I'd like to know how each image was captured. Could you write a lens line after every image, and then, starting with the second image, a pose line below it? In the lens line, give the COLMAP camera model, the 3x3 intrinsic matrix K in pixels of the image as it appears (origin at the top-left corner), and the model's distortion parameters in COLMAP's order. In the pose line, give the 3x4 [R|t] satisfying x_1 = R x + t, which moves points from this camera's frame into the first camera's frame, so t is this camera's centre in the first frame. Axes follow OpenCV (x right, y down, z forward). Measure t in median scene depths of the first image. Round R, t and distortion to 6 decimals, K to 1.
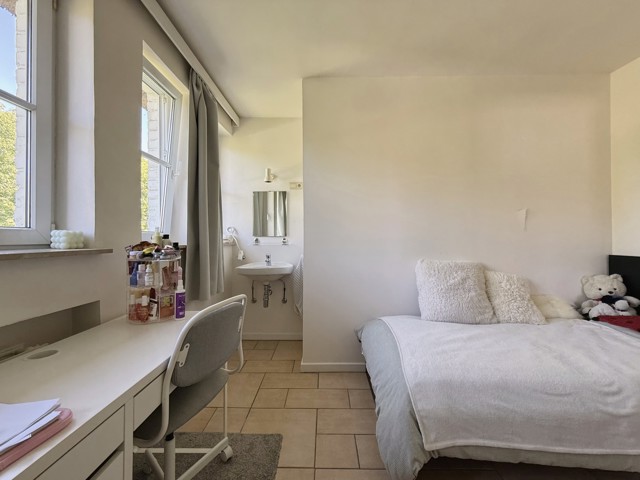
lens RADIAL K [[258.8, 0, 320.9], [0, 258.8, 240.6], [0, 0, 1]] dist [0.001103, -0.000079]
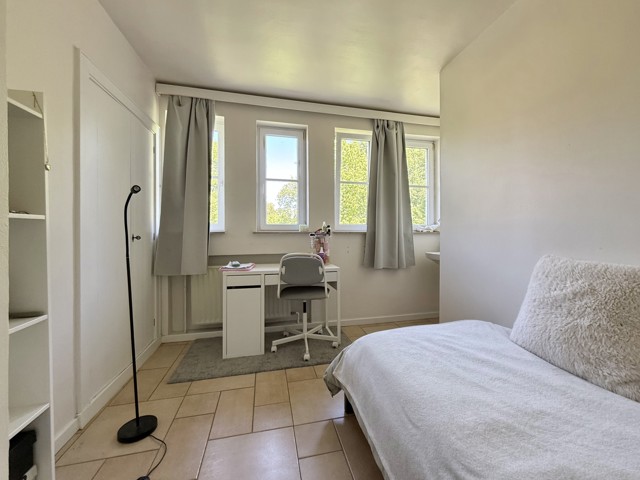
lens RADIAL K [[258.8, 0, 323.8], [0, 258.8, 234.7], [0, 0, 1]] dist [0.001103, -0.000079]
pose [[0.242645, 0.013478, -0.970021, 1.174632], [-0.000602, 0.999905, 0.013743, 0.017905], [0.970115, -0.002751, 0.242631, 0.405644]]
